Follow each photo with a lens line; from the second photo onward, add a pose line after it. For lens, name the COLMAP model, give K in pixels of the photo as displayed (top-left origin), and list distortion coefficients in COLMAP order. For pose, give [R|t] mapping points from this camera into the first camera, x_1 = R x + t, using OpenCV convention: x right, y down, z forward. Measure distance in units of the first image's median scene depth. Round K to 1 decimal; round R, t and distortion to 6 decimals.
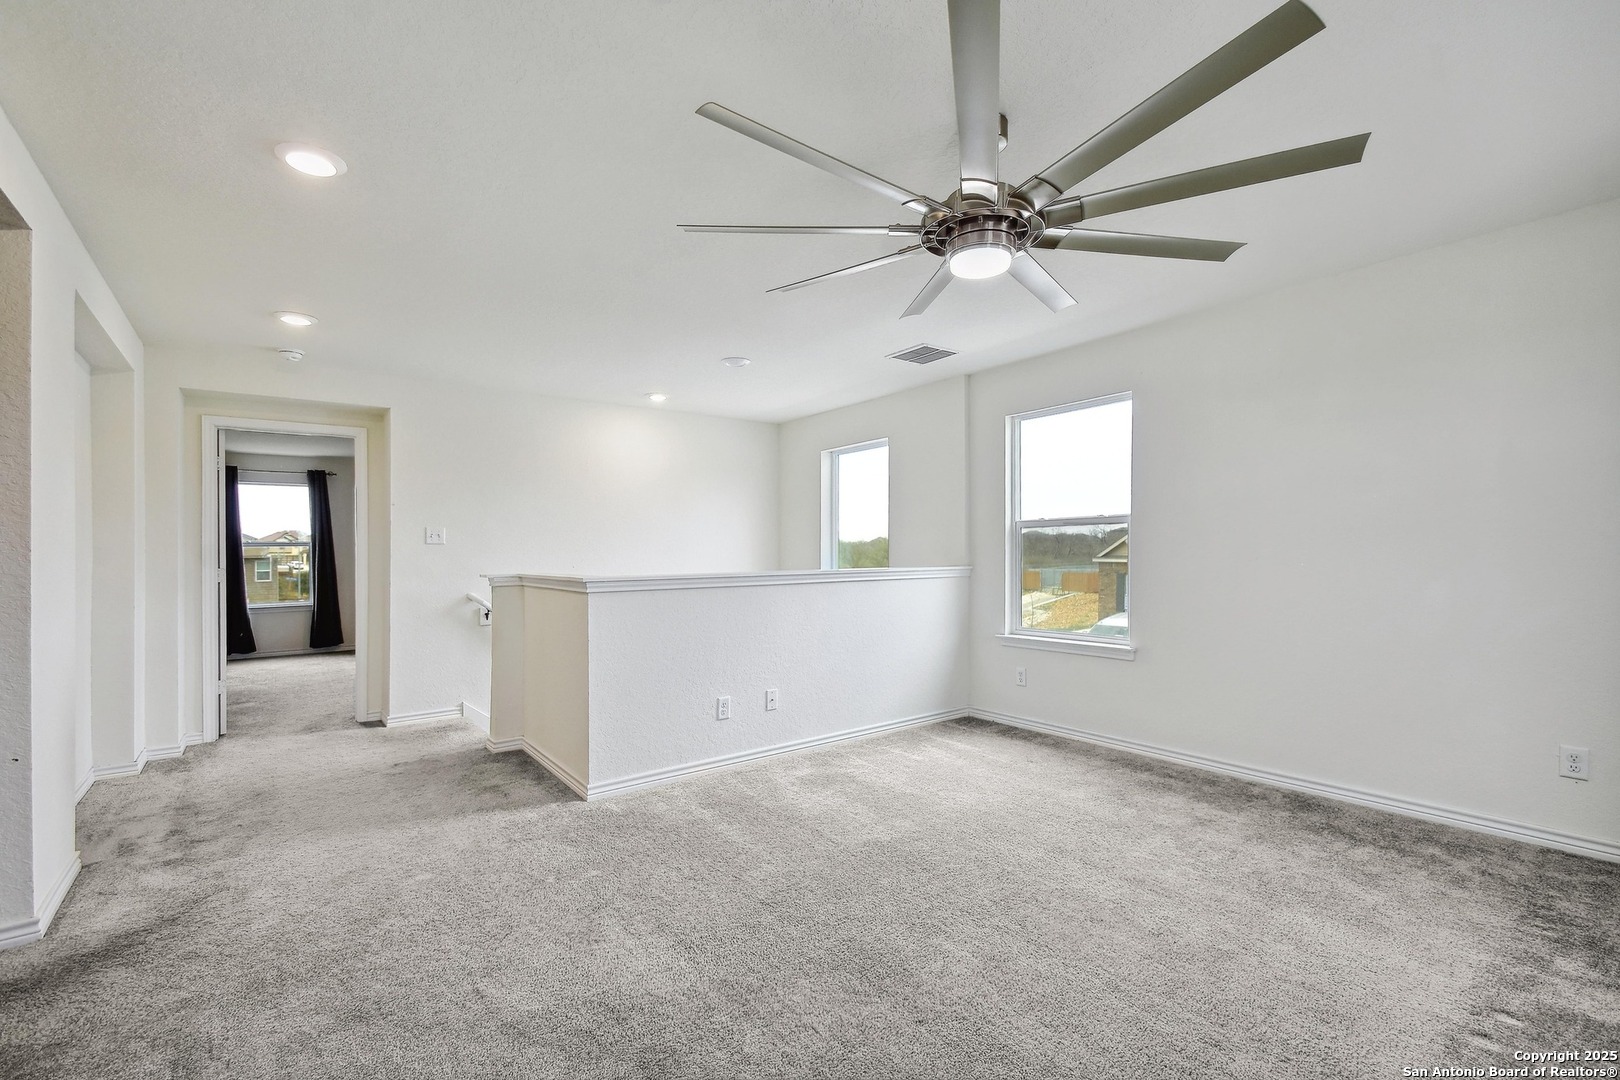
lens RADIAL K [[702.0, 0, 806.7], [0, 702.0, 551.8], [0, 0, 1]] dist [0.001224, -0.000055]
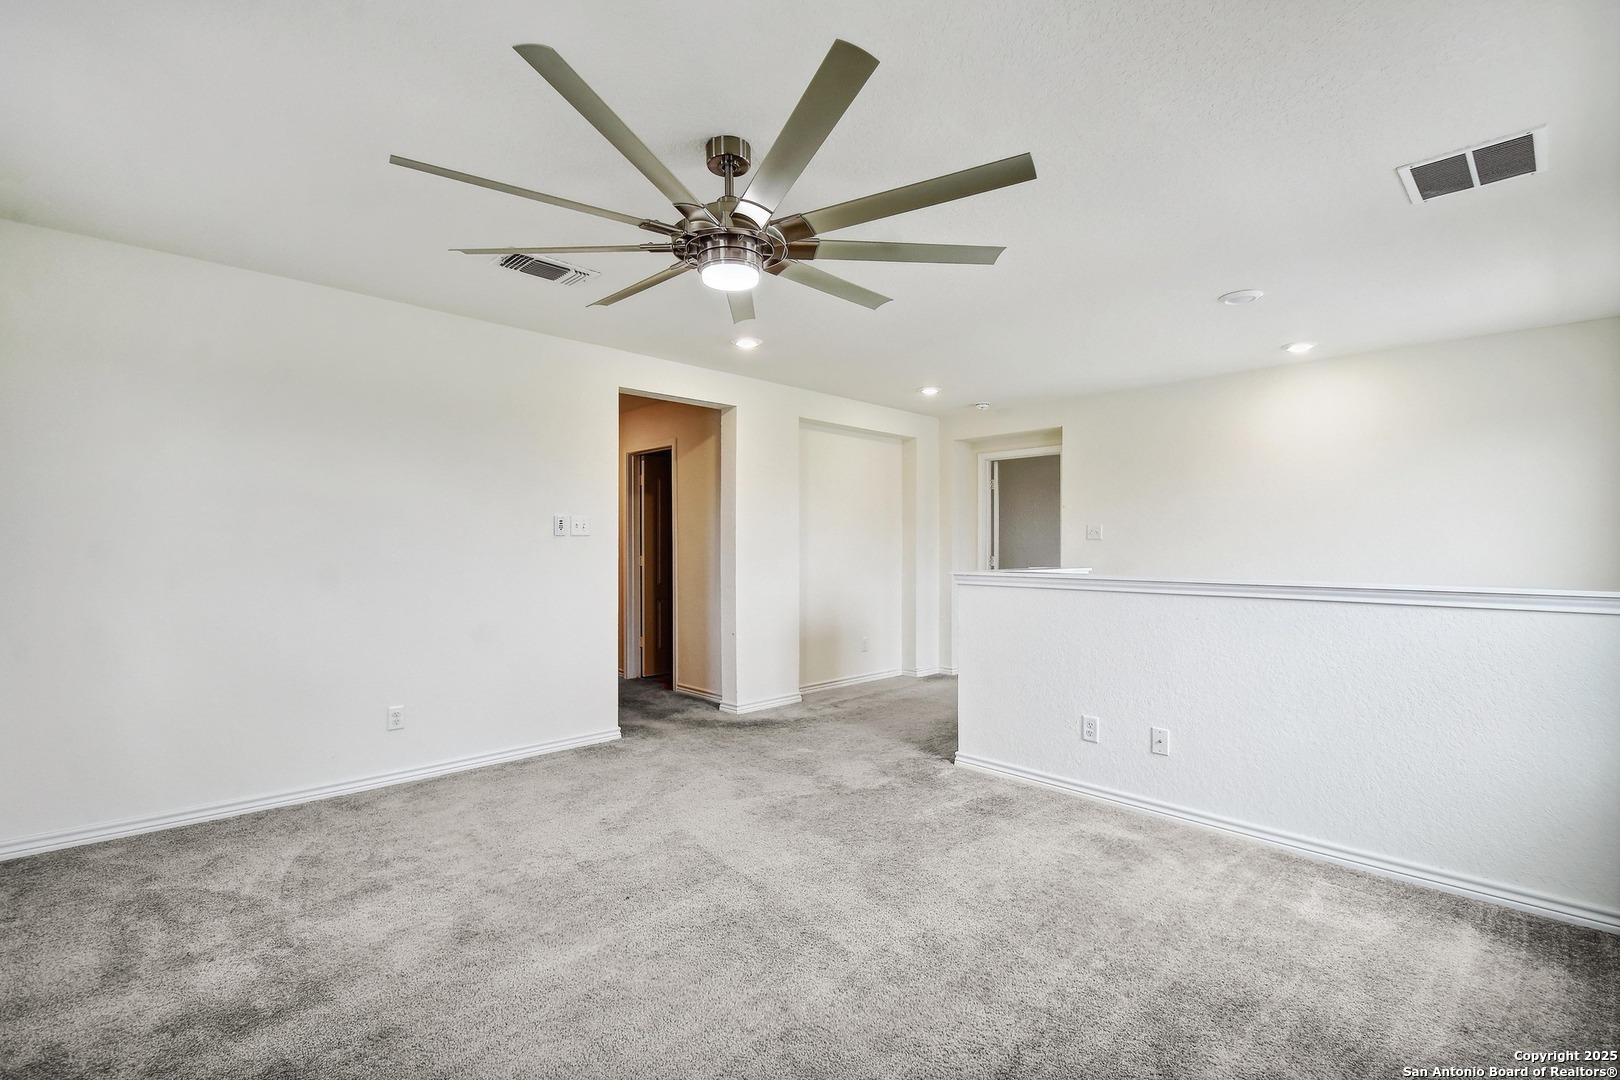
lens RADIAL K [[702.0, 0, 806.7], [0, 702.0, 551.8], [0, 0, 1]] dist [0.001224, -0.000055]
pose [[0.141290, 0.015422, -0.989848, 0.695347], [-0.004811, 0.999878, 0.014892, -0.008610], [0.989957, 0.002658, 0.141347, 0.527749]]
